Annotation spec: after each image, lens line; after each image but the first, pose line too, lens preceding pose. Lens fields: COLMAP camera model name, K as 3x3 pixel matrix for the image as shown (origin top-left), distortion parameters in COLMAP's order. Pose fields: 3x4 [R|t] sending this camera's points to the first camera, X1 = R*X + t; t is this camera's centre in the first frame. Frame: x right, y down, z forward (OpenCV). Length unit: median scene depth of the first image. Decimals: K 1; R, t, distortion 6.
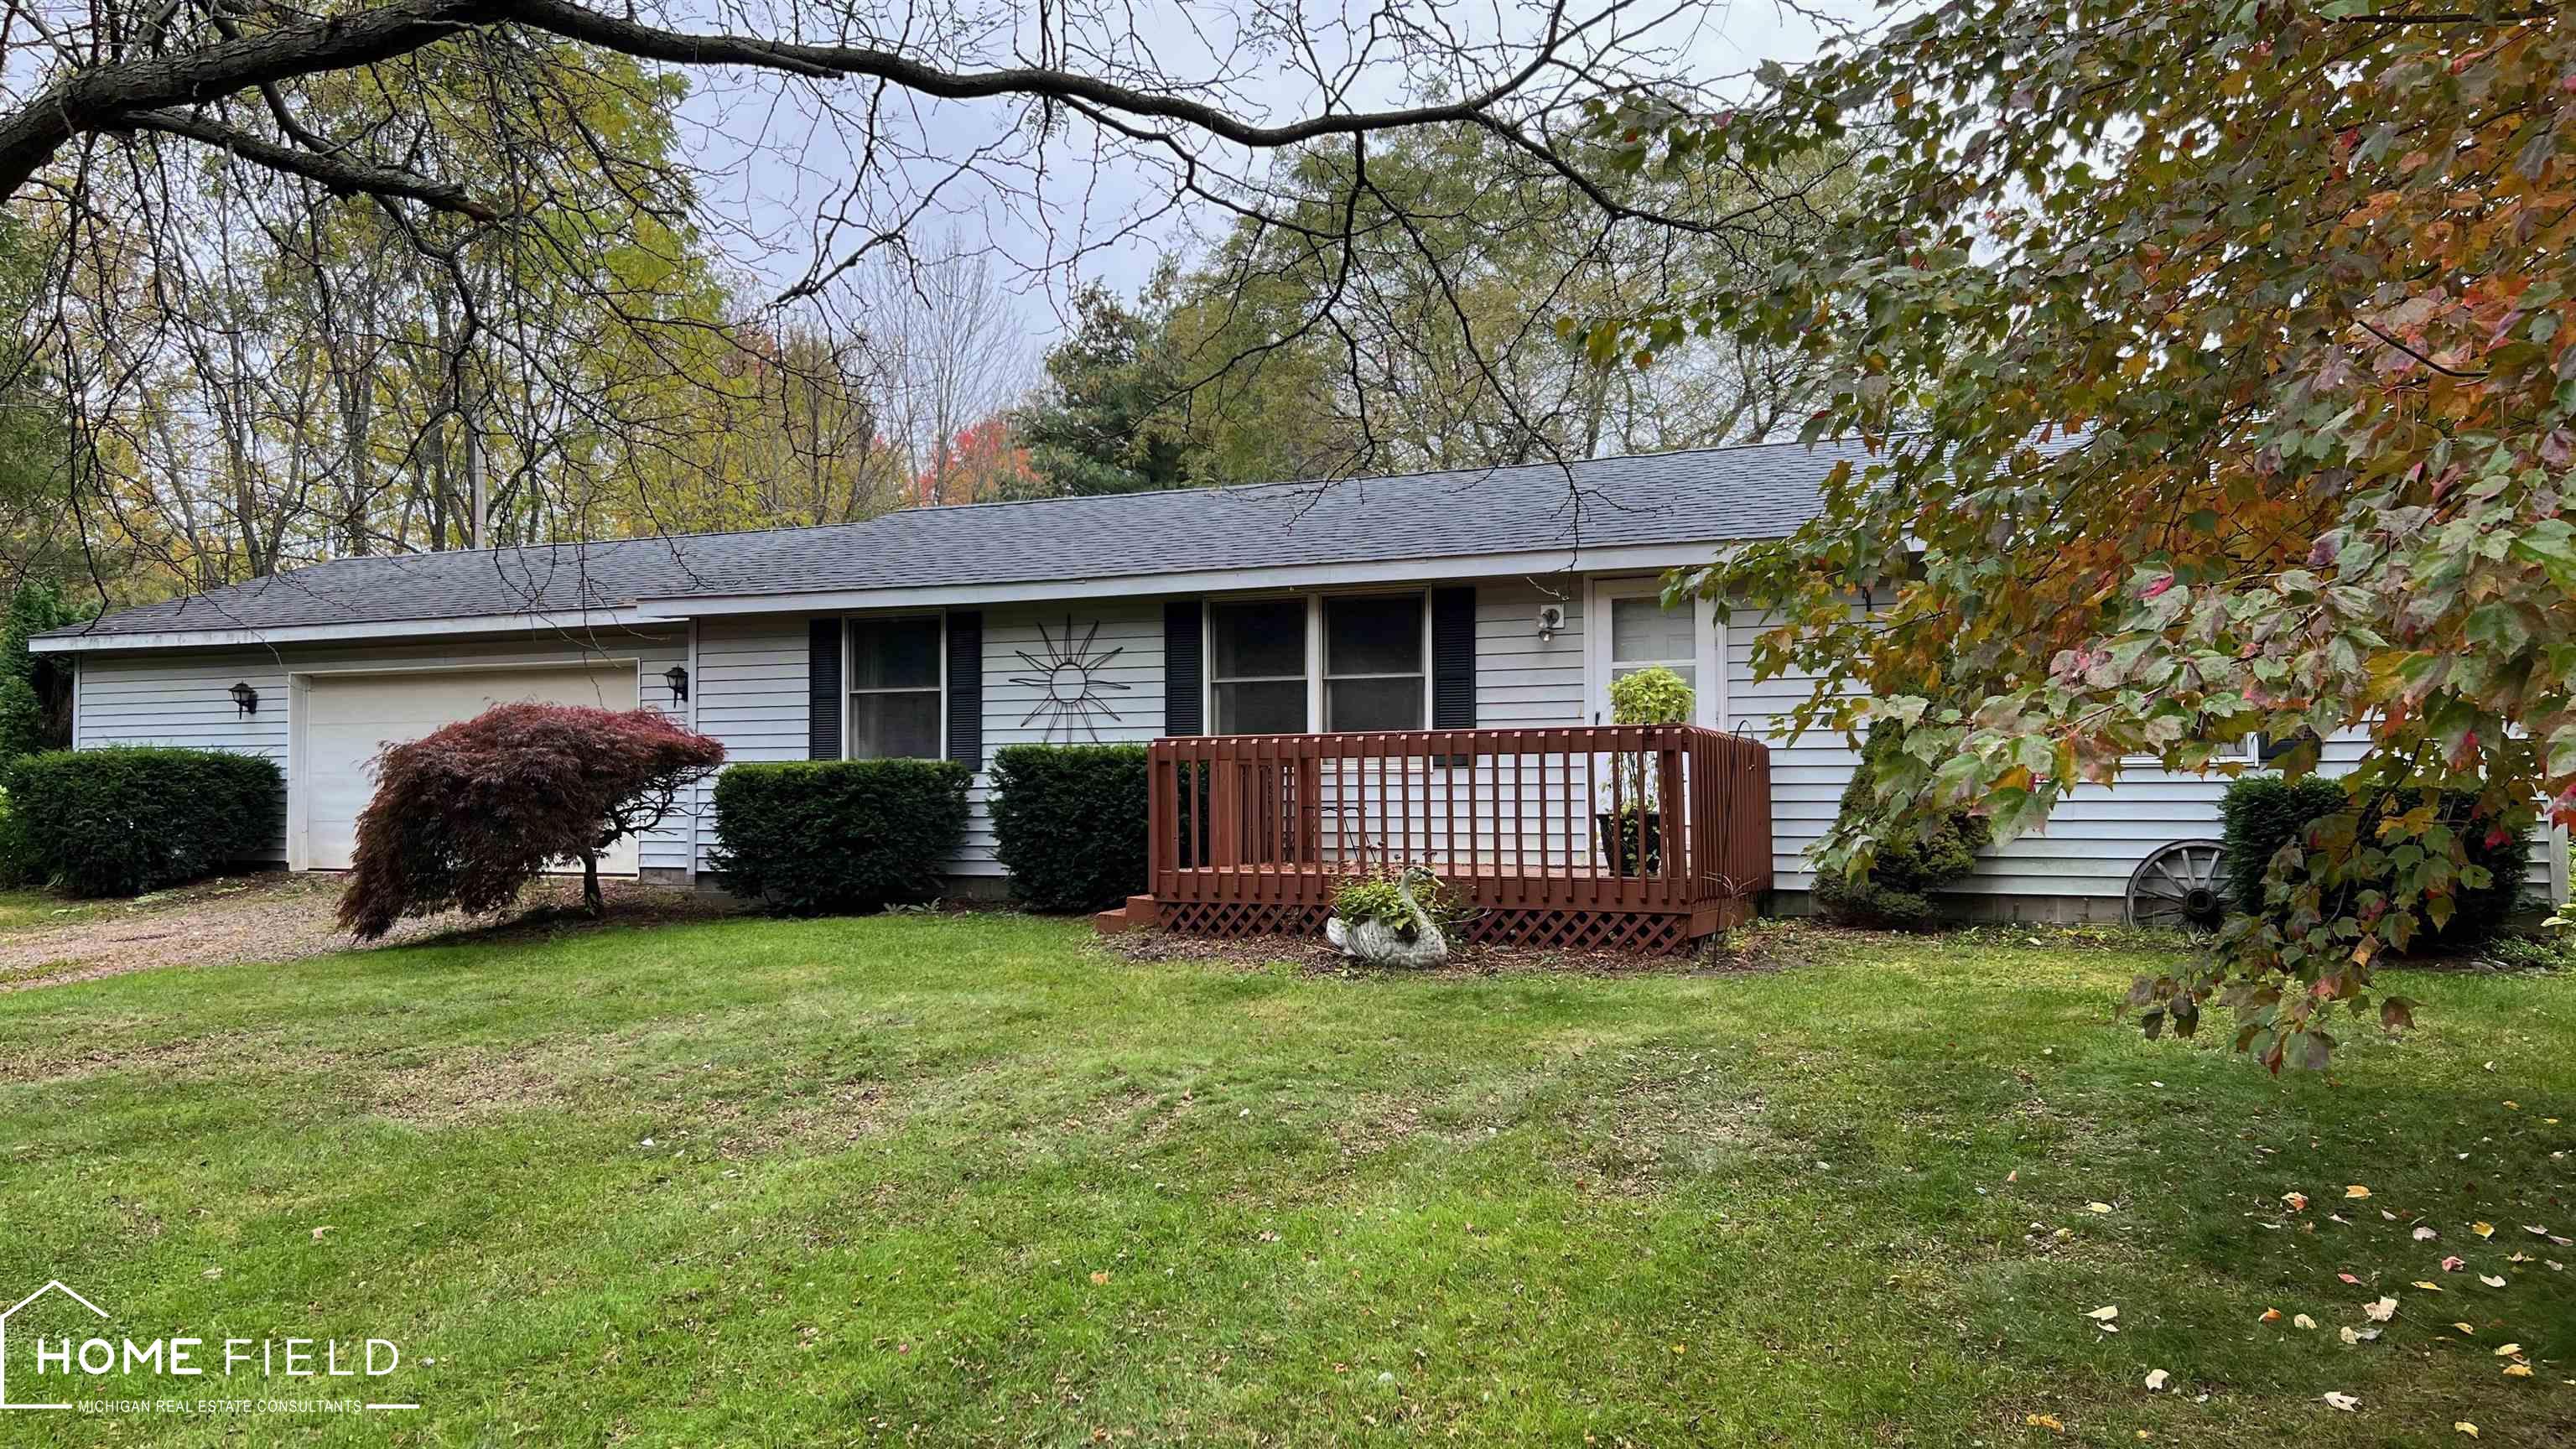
lens RADIAL K [[1914.4, 0, 1282.1], [0, 1914.4, 732.9], [0, 0, 1]] dist [0.048888, -0.030799]
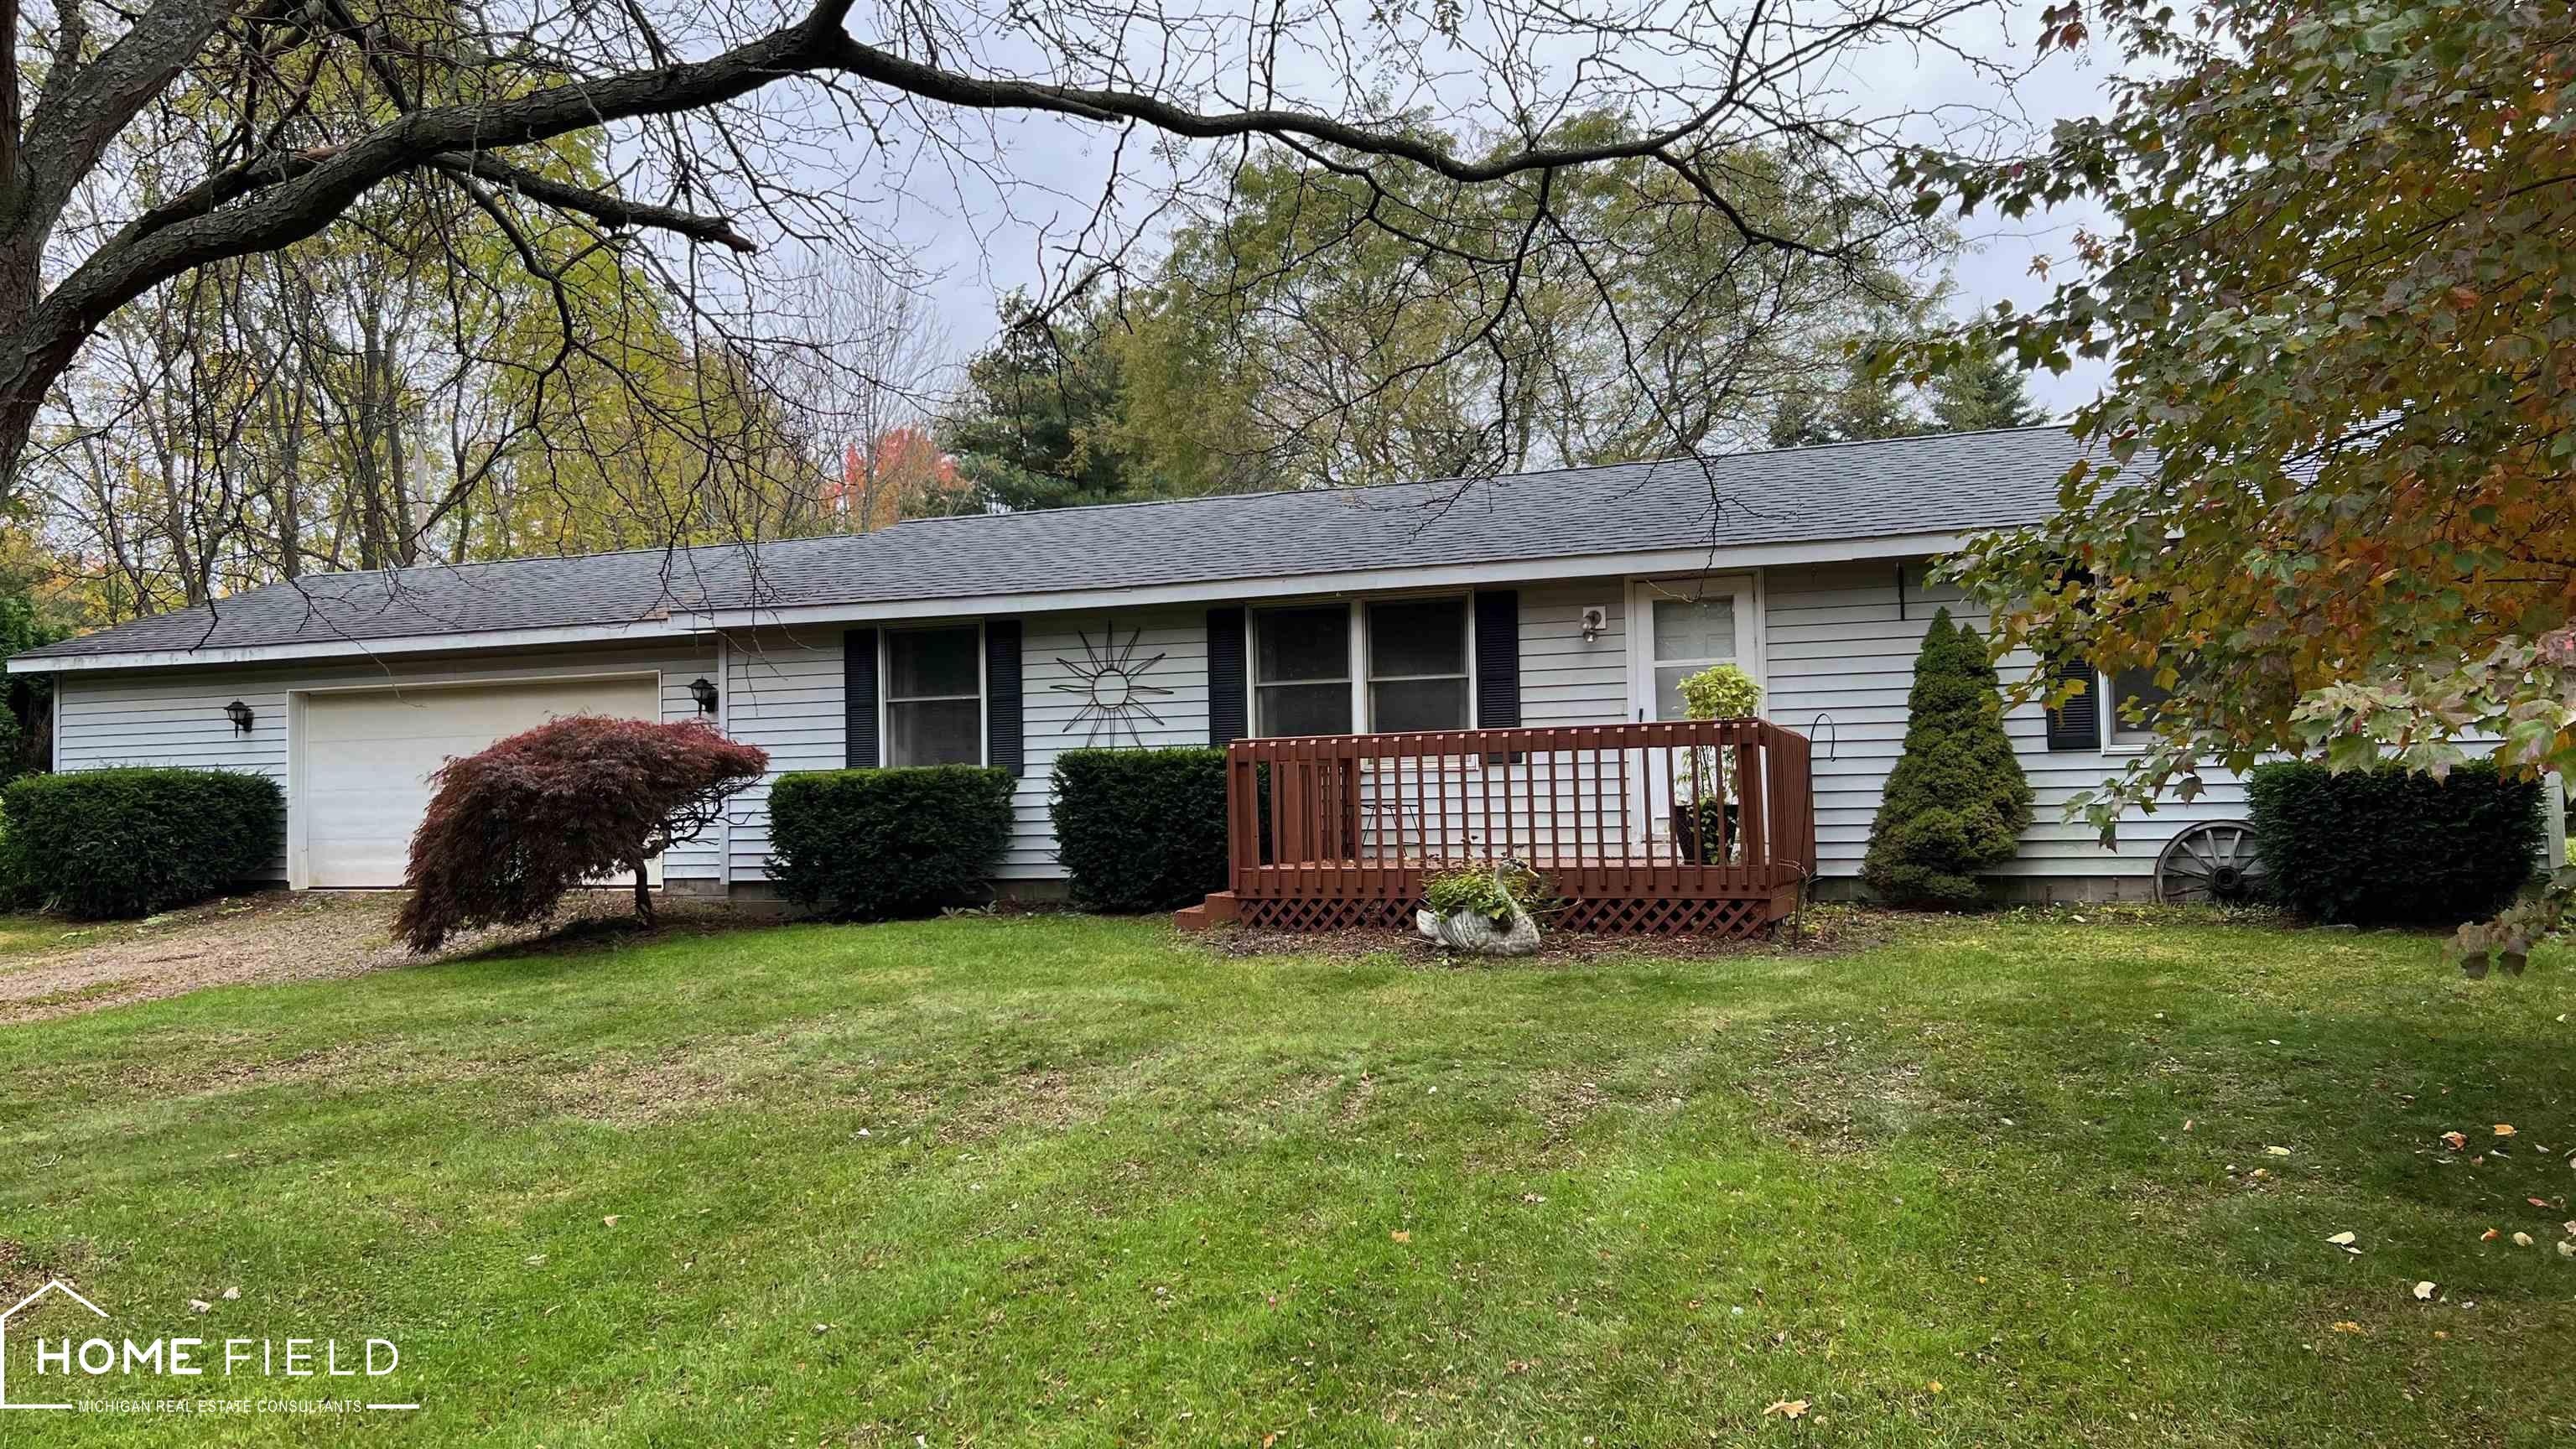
lens RADIAL K [[1914.4, 0, 1276.6], [0, 1914.4, 723.8], [0, 0, 1]] dist [0.048888, -0.030799]
pose [[0.998219, -0.014762, 0.057793, -0.090928], [0.015204, 0.999858, -0.007219, 0.001461], [-0.057679, 0.008085, 0.998302, -0.028771]]
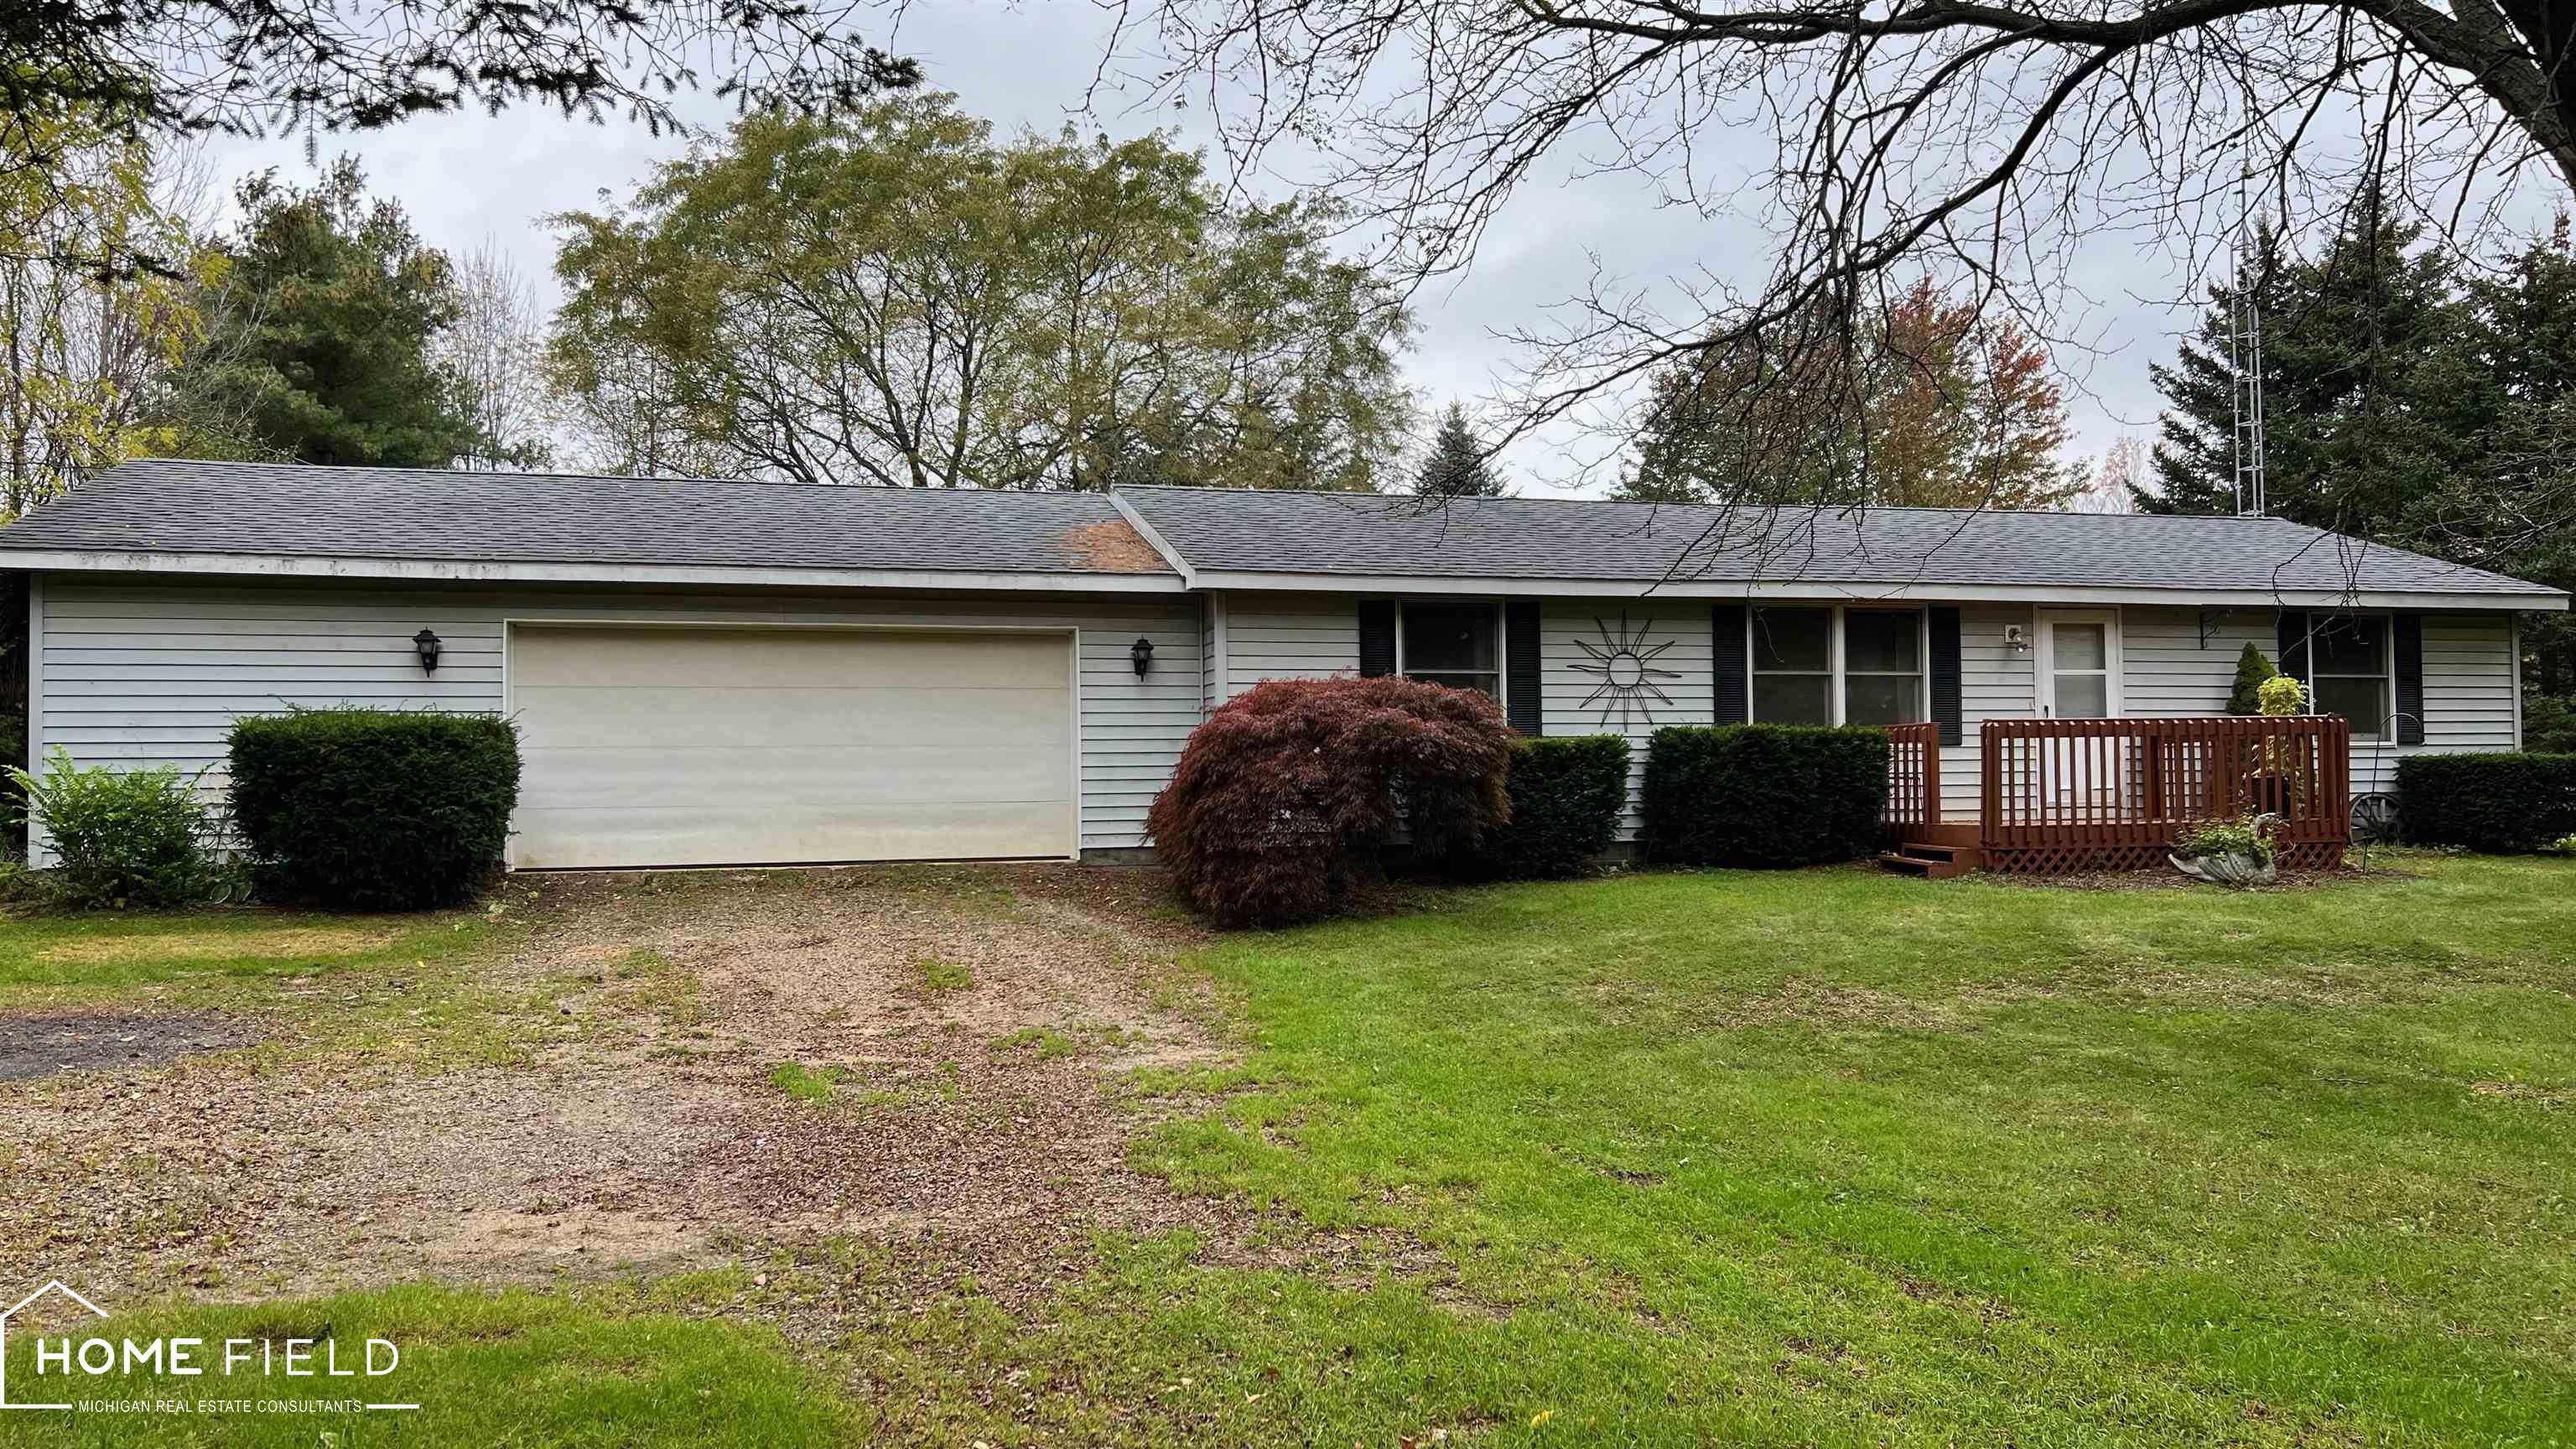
lens RADIAL K [[1914.4, 0, 1283.2], [0, 1914.4, 717.9], [0, 0, 1]] dist [0.048888, -0.030799]
pose [[0.769310, 0.017636, 0.638632, -1.088628], [-0.011888, 0.999841, -0.013290, 0.021089], [-0.638765, 0.002632, 0.769397, 0.288623]]
